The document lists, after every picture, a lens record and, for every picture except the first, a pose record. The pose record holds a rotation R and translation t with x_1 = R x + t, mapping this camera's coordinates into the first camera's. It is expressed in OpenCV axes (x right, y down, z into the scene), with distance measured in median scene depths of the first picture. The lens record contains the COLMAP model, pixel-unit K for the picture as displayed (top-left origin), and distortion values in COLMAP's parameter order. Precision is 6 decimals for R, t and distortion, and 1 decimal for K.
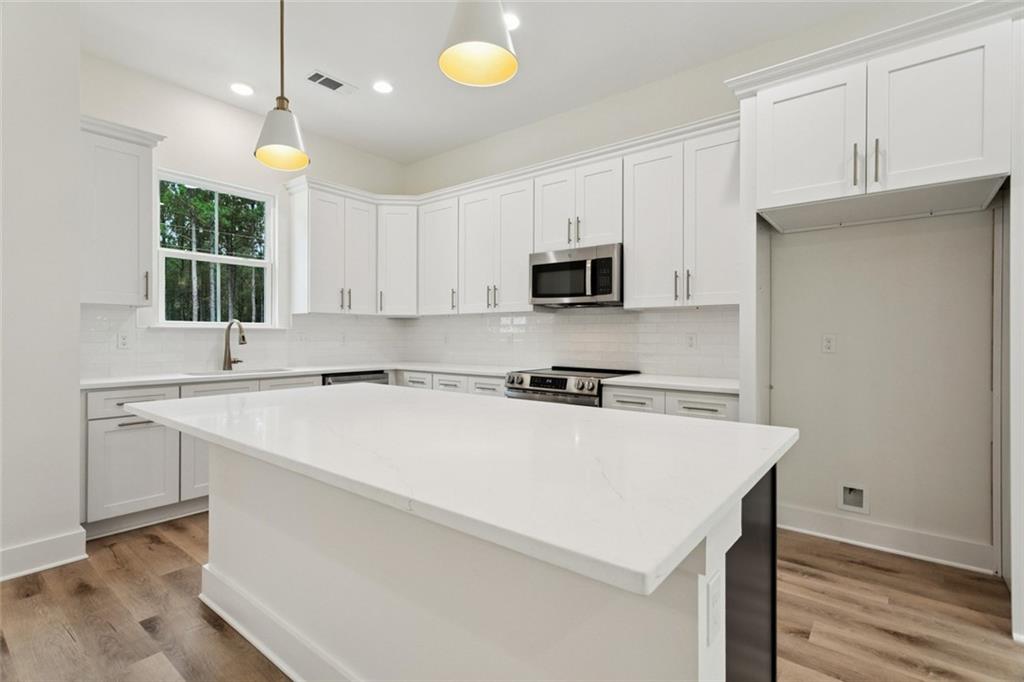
lens RADIAL K [[472.1, 0, 512.0], [0, 472.1, 341.0], [0, 0, 1]] dist [0.002478, 0.000181]
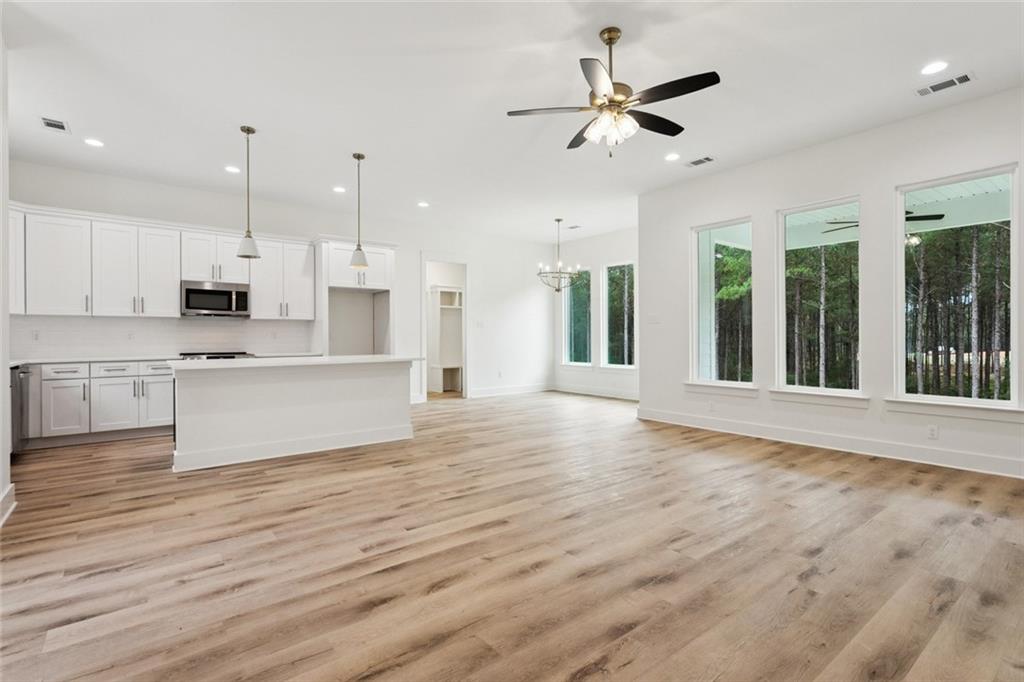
lens RADIAL K [[491.9, 0, 512.0], [0, 491.9, 341.0], [0, 0, 1]] dist [-0.002281, -0.000950]
pose [[0.220353, -0.001882, 0.975418, -1.404598], [0.024466, 0.999694, -0.003598, 0.051271], [-0.975113, 0.024657, 0.220332, -0.441156]]
